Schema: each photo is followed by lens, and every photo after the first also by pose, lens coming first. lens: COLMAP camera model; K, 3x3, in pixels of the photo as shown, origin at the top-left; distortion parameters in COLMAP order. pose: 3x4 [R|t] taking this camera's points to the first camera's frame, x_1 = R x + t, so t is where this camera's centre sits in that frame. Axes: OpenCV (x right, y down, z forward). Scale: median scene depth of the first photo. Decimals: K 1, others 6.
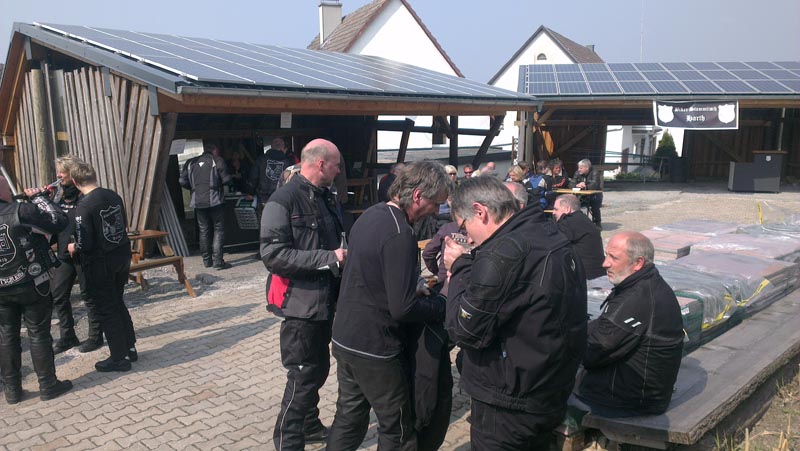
lens RADIAL K [[644.7, 0, 384.2], [0, 644.7, 251.8], [0, 0, 1]] dist [0.121380, -0.196519]
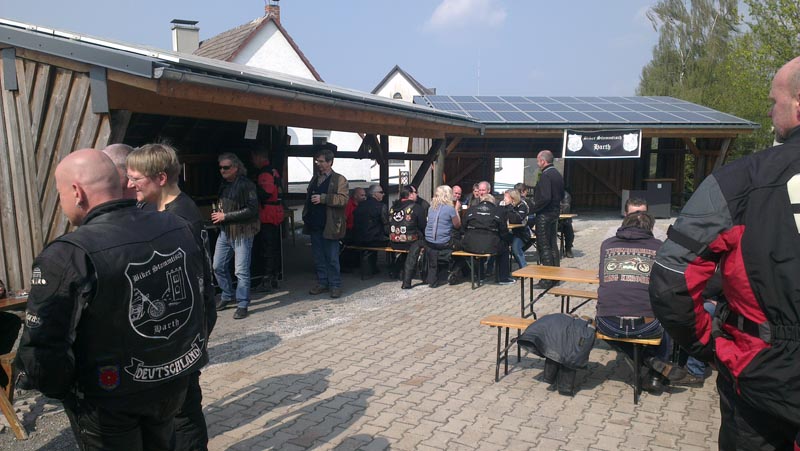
lens RADIAL K [[644.7, 0, 396.4], [0, 644.7, 254.8], [0, 0, 1]] dist [0.121380, -0.196519]
pose [[0.961188, -0.036518, 0.273465, -0.123344], [0.052359, 0.997333, -0.050853, -0.000508], [-0.270879, 0.063198, 0.960537, 0.120253]]
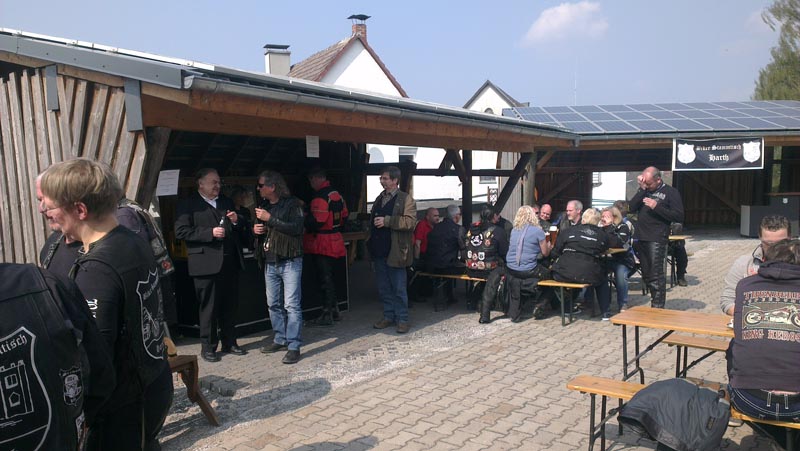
lens RADIAL K [[644.7, 0, 394.0], [0, 644.7, 253.0], [0, 0, 1]] dist [0.121380, -0.196519]
pose [[0.991129, -0.029682, 0.129549, -0.094536], [0.041236, 0.995316, -0.087437, -0.011232], [-0.126347, 0.092004, 0.987710, 0.174632]]
